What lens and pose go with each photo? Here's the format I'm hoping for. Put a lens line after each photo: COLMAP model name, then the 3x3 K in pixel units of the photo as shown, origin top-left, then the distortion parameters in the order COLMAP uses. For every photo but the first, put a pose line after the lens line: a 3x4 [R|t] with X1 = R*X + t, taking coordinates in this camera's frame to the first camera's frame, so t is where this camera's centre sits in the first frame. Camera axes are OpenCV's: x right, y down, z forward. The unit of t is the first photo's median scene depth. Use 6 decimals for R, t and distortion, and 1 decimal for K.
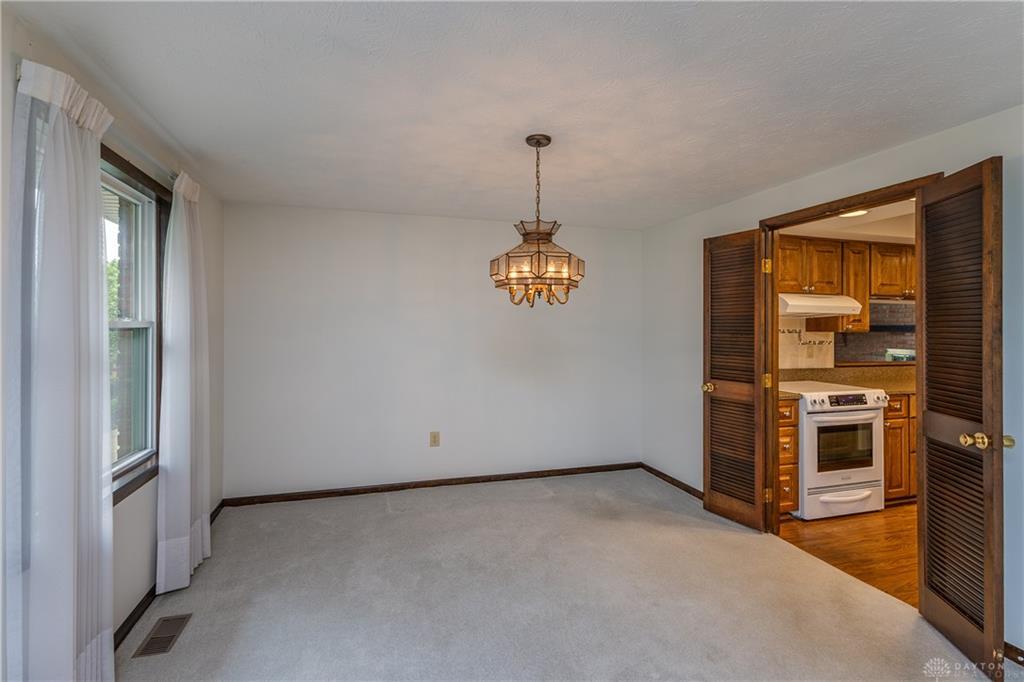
lens RADIAL K [[442.6, 0, 516.0], [0, 442.6, 322.1], [0, 0, 1]] dist [0.002801, 0.000248]
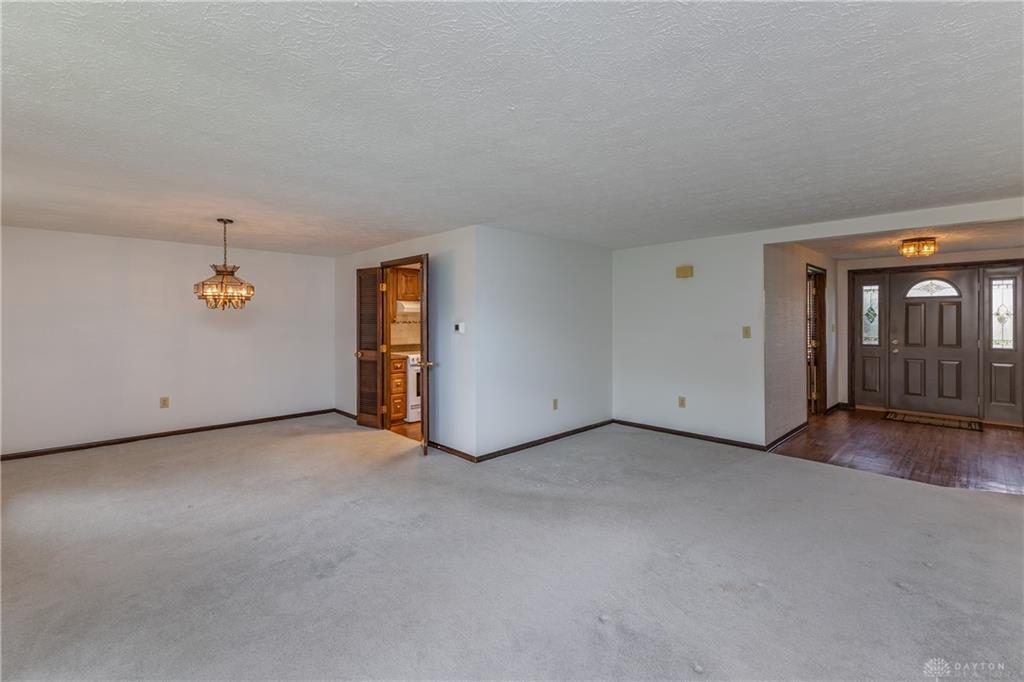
lens RADIAL K [[442.6, 0, 516.0], [0, 442.6, 322.1], [0, 0, 1]] dist [0.002801, 0.000248]
pose [[0.895514, -0.007454, 0.444971, 0.227768], [-0.000973, 0.999825, 0.018706, -0.014810], [-0.445032, -0.017185, 0.895350, -0.885777]]
